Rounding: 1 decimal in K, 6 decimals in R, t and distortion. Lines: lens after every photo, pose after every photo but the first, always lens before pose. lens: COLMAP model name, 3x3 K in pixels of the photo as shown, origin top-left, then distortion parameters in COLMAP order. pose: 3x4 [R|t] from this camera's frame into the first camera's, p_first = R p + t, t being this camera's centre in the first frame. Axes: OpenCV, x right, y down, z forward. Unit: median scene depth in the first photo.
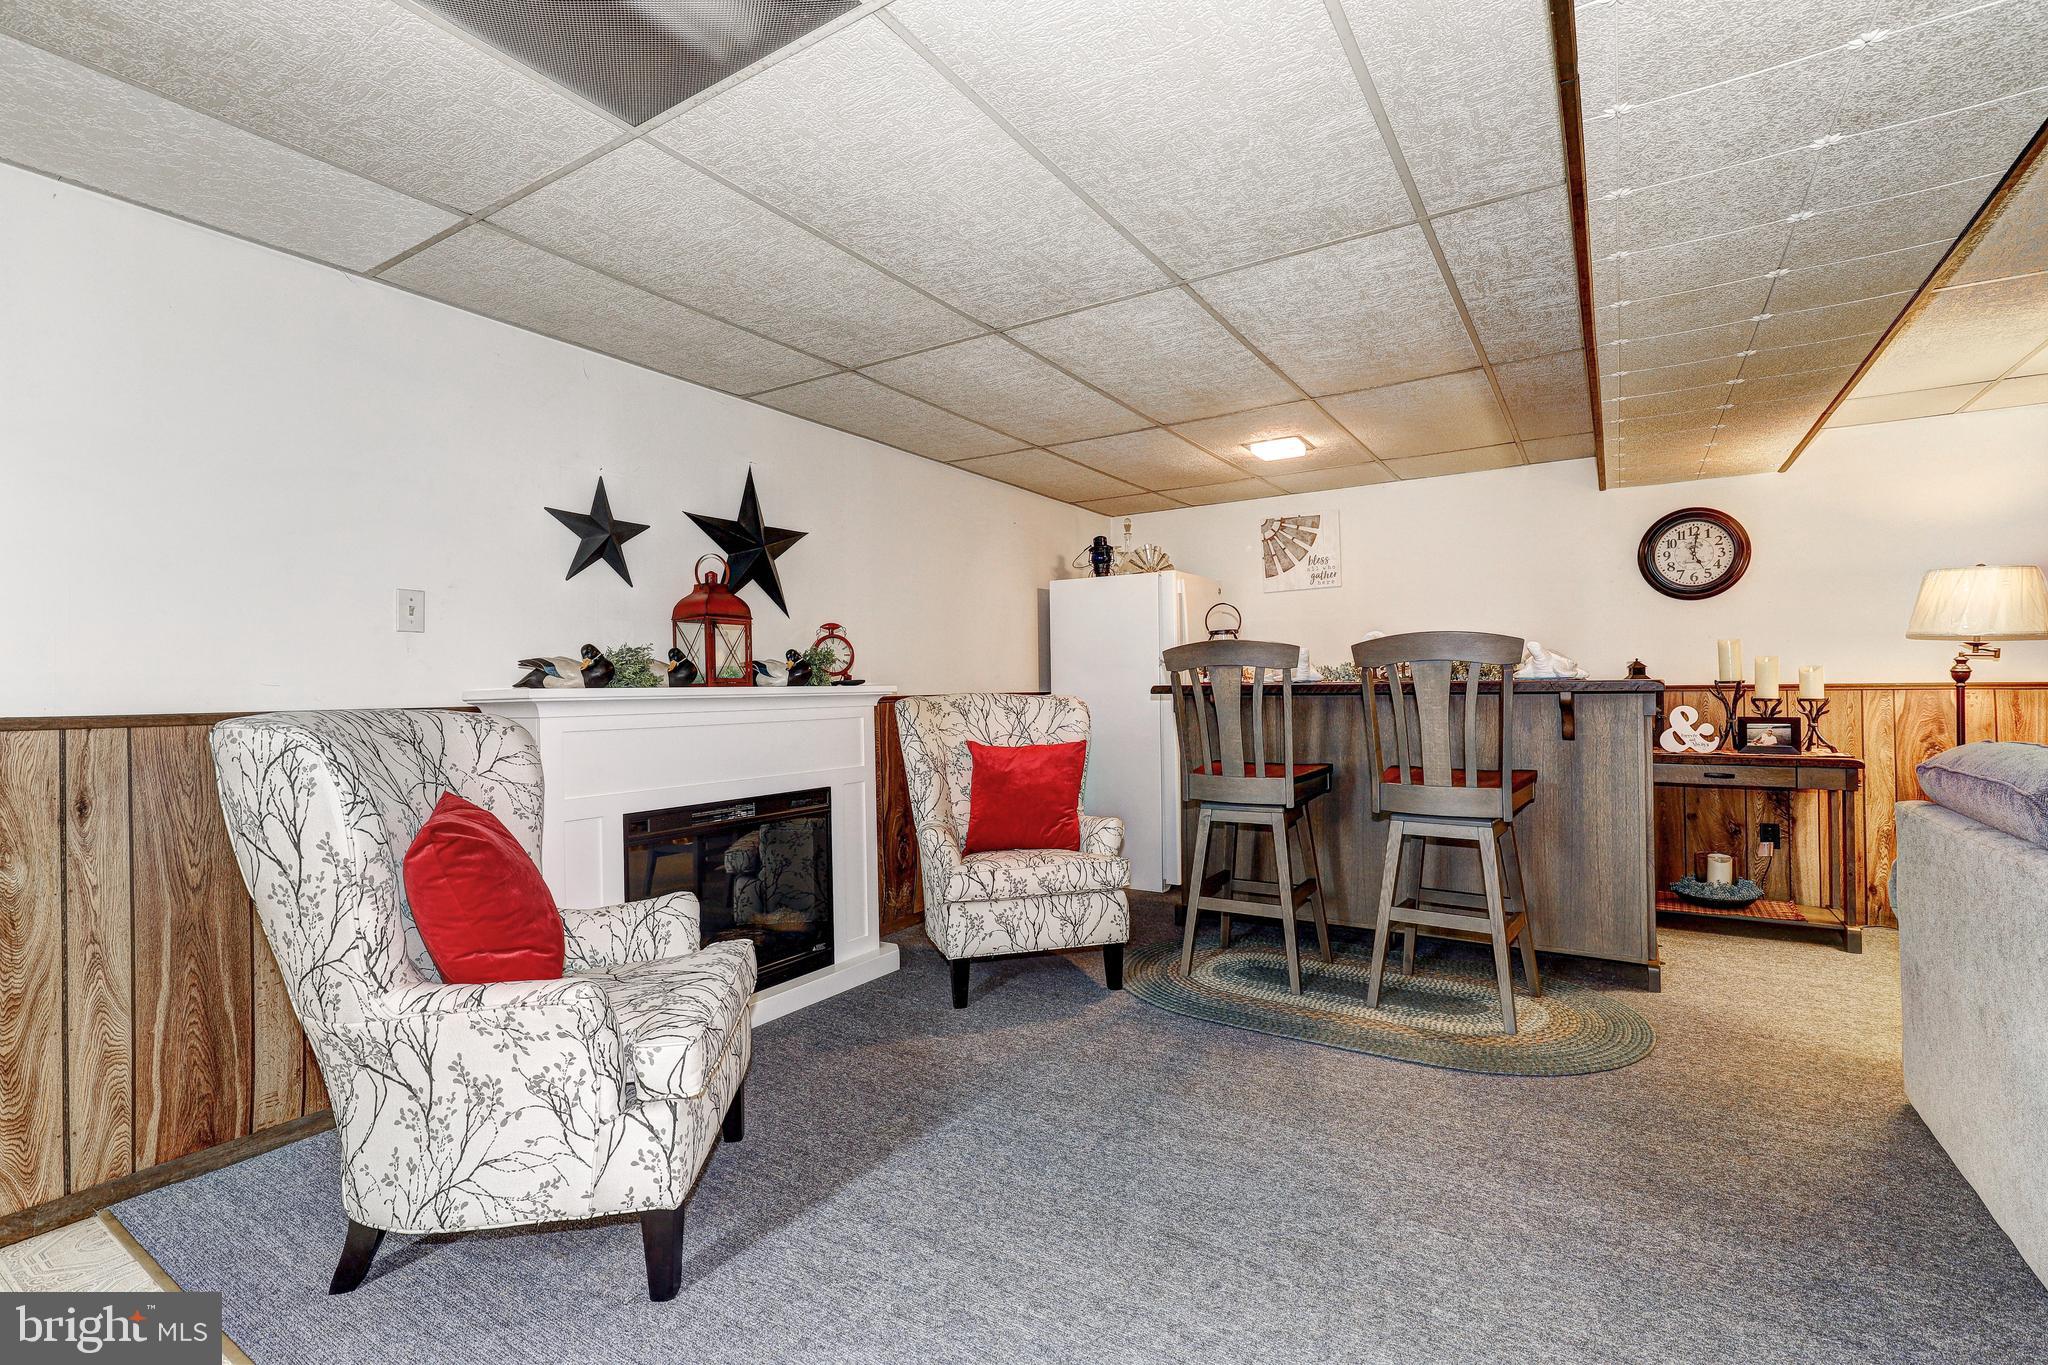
lens RADIAL K [[923.7, 0, 1024.2], [0, 923.7, 685.2], [0, 0, 1]] dist [0.002942, 0.000040]
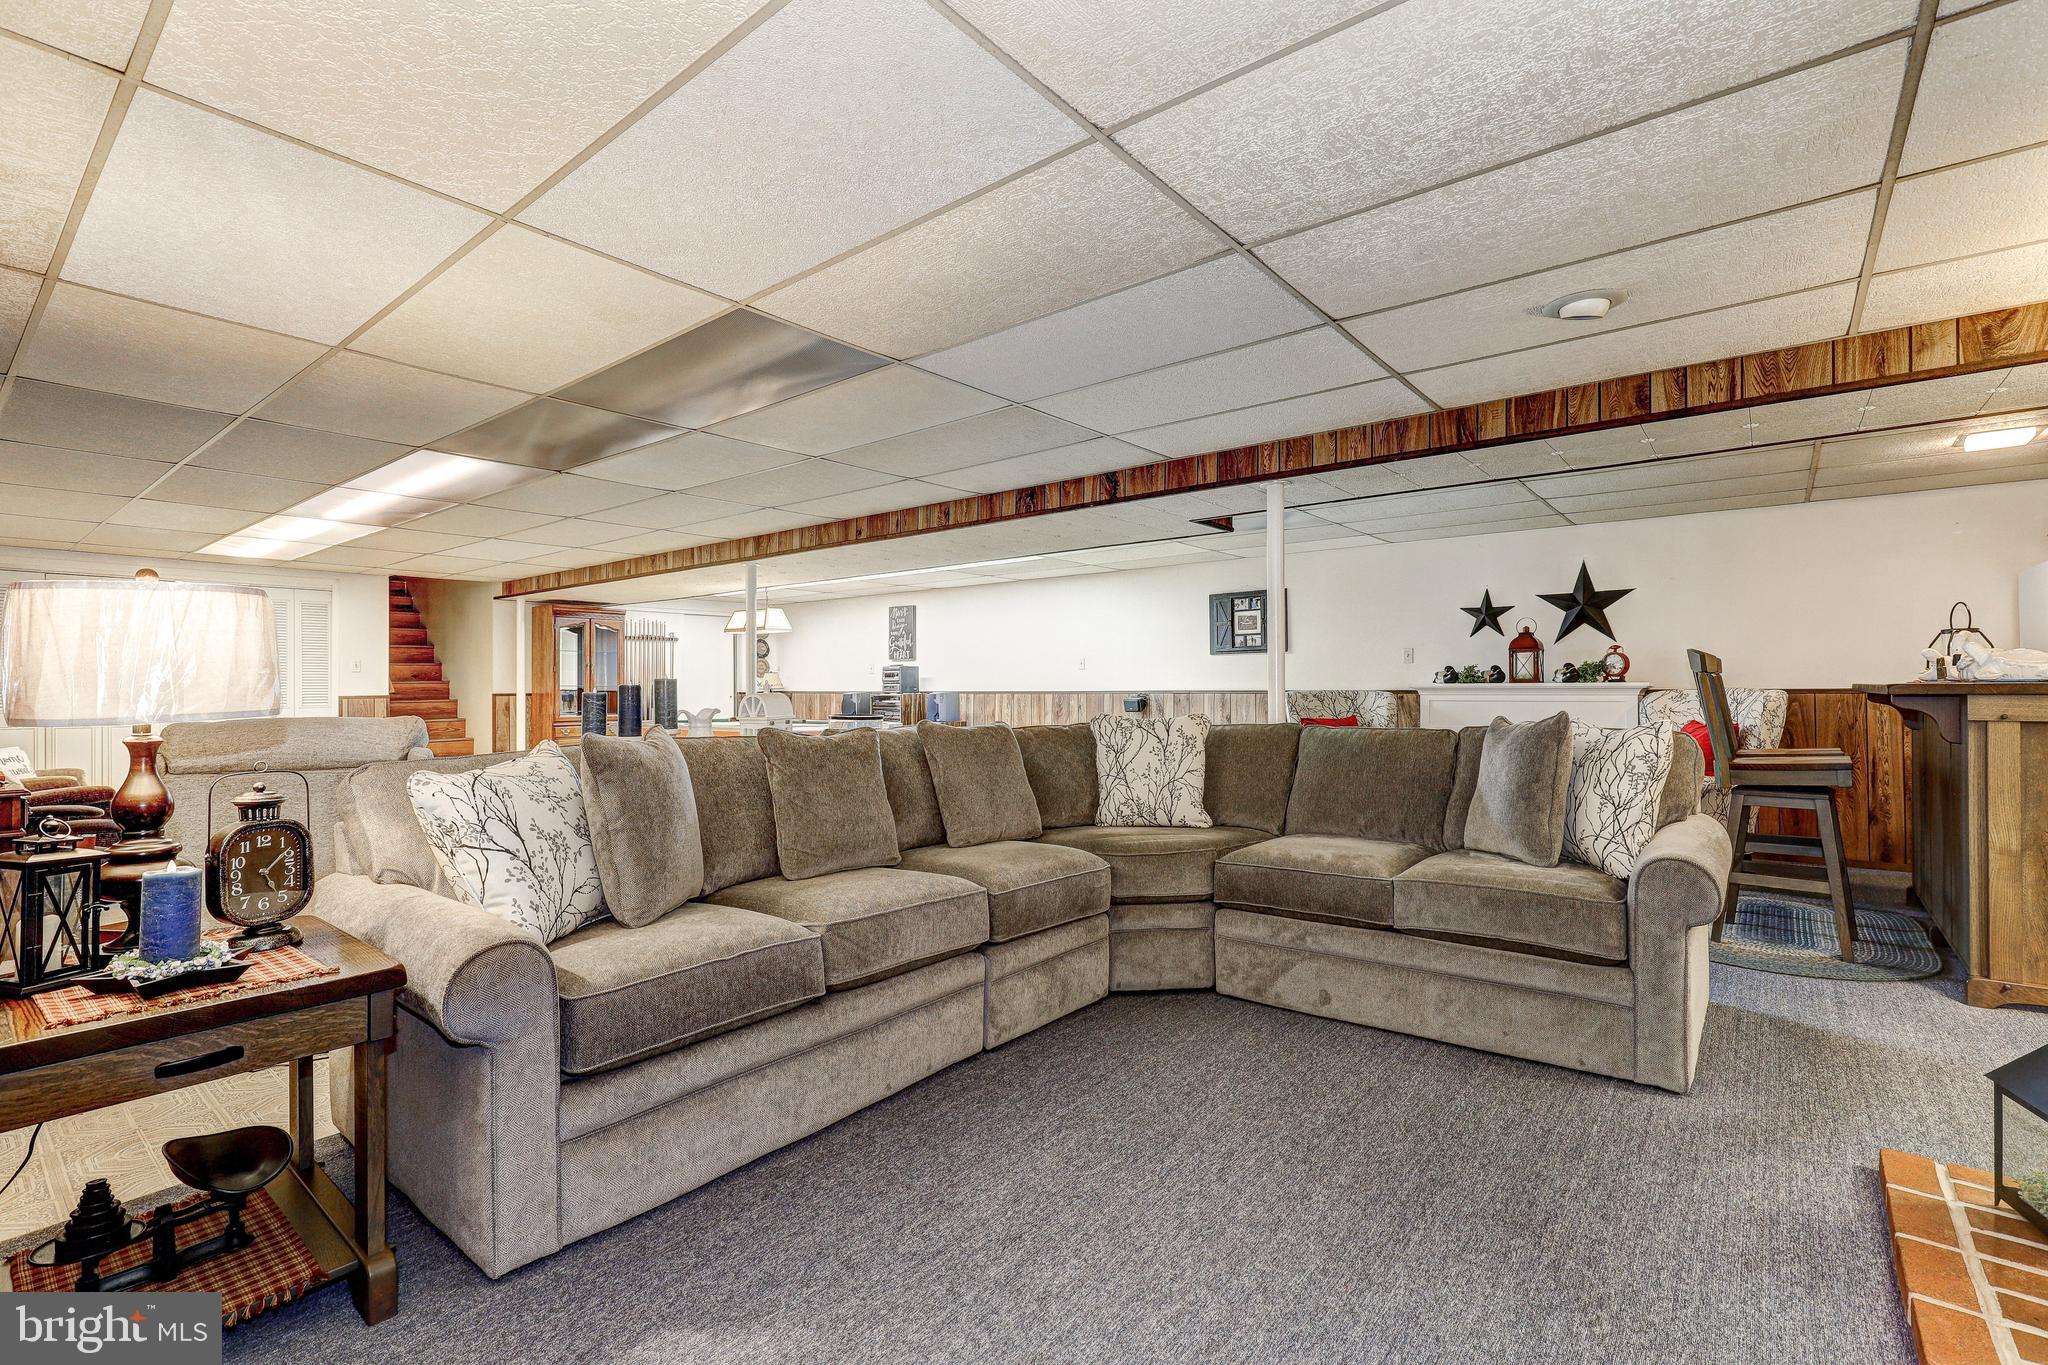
lens RADIAL K [[923.7, 0, 1032.4], [0, 923.7, 678.0], [0, 0, 1]] dist [0.002942, 0.000040]
pose [[-0.104498, 0.003545, -0.994519, 1.579154], [0.010677, 0.999940, 0.002442, -0.022379], [0.994468, -0.010363, -0.104530, 0.113950]]
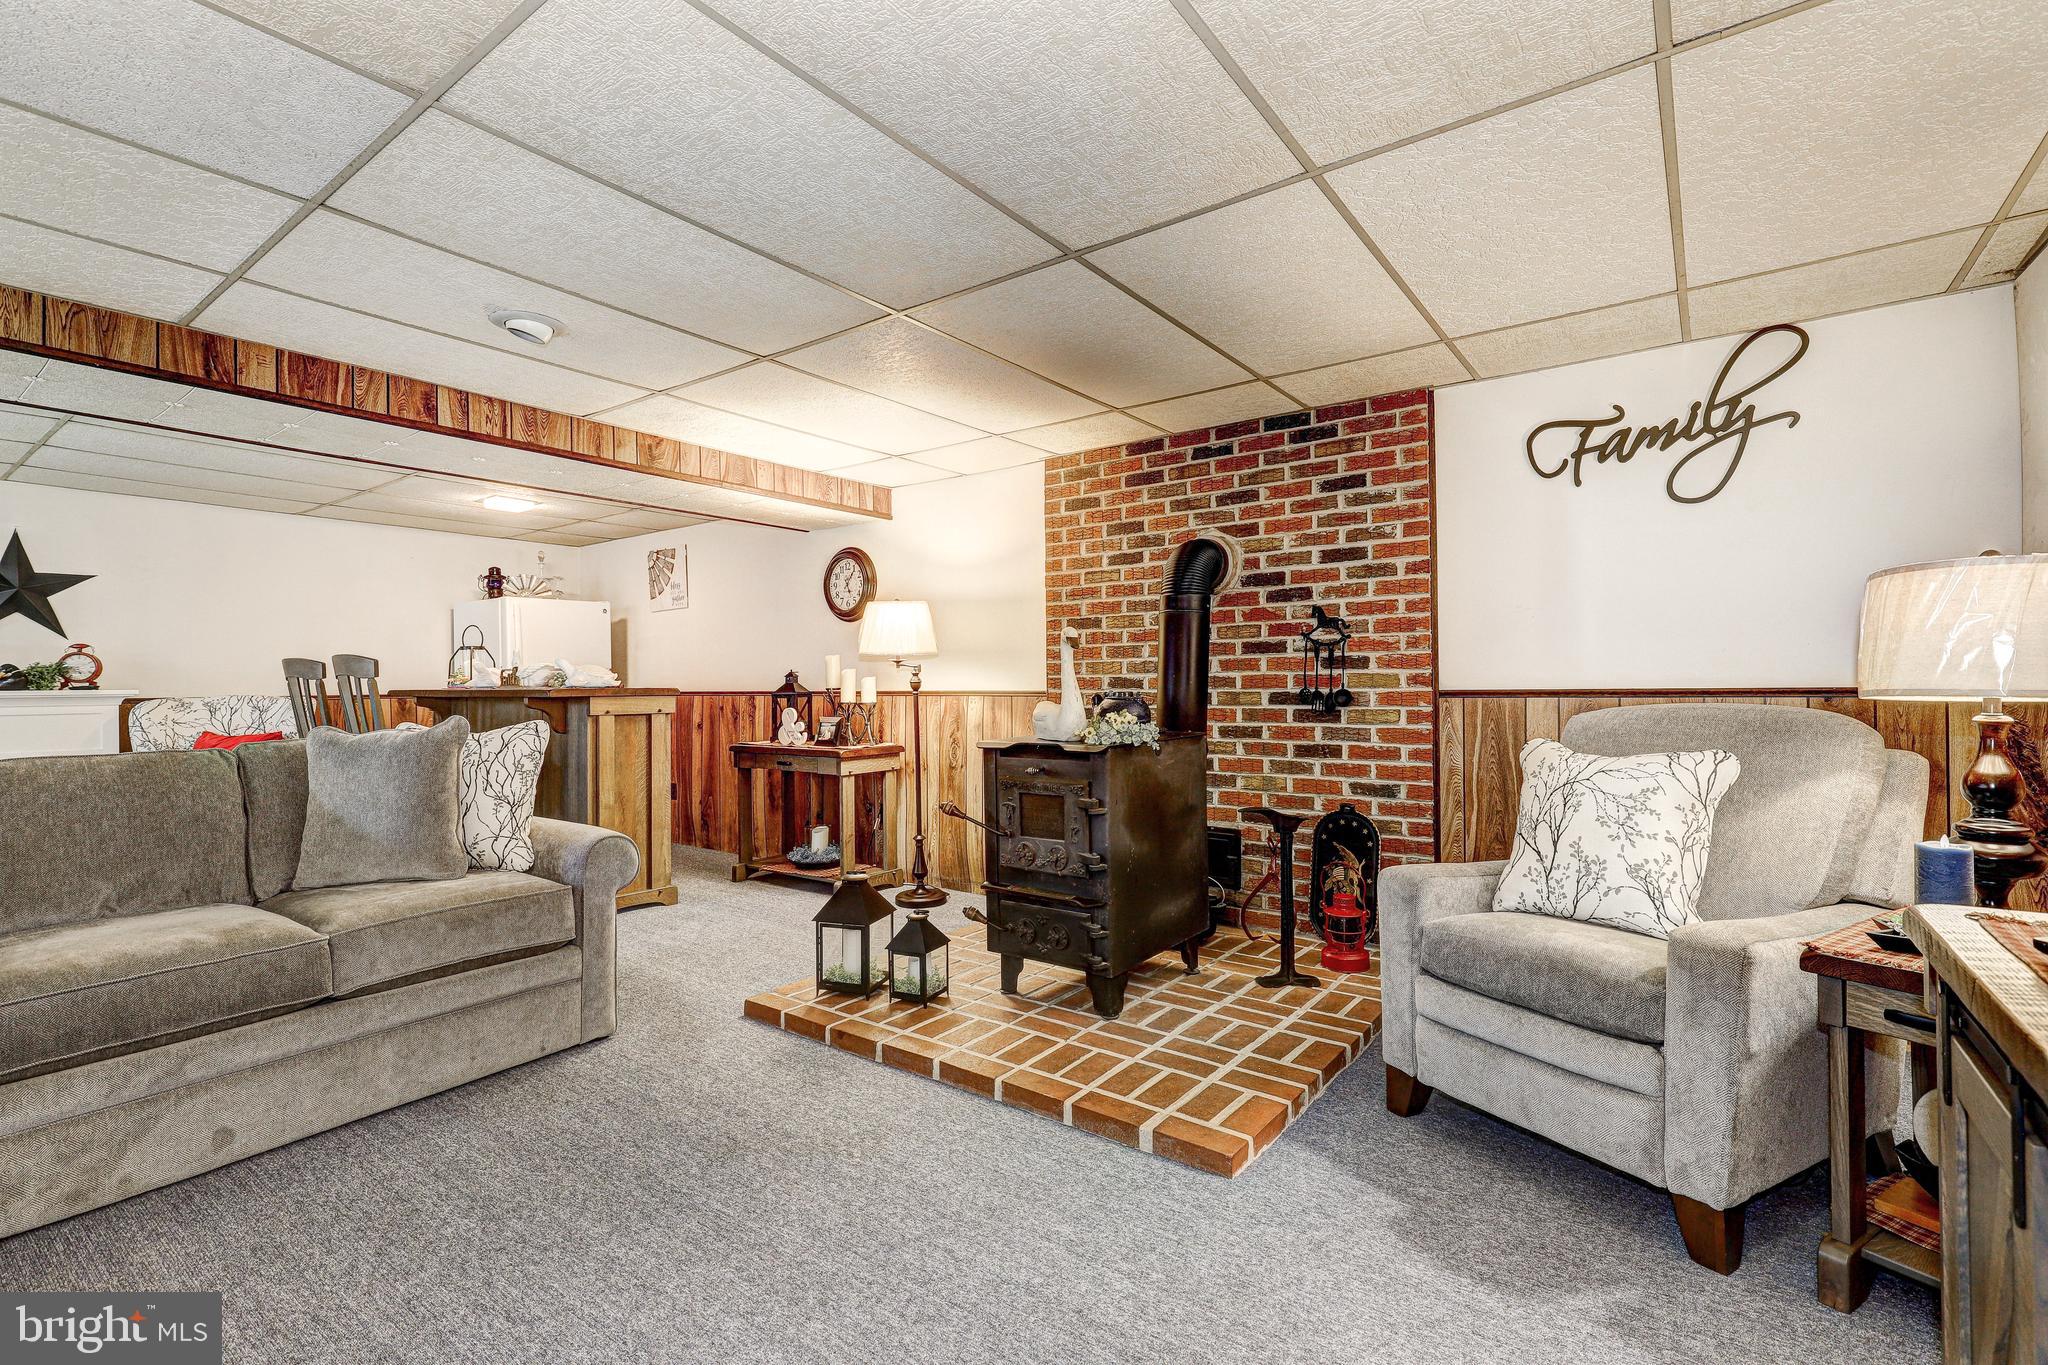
lens RADIAL K [[923.7, 0, 1031.1], [0, 923.7, 678.4], [0, 0, 1]] dist [0.002942, 0.000040]
pose [[0.998032, 0.003484, -0.062608, 1.262778], [-0.003559, 0.999993, -0.001083, -0.019652], [0.062604, 0.001304, 0.998038, -0.267113]]
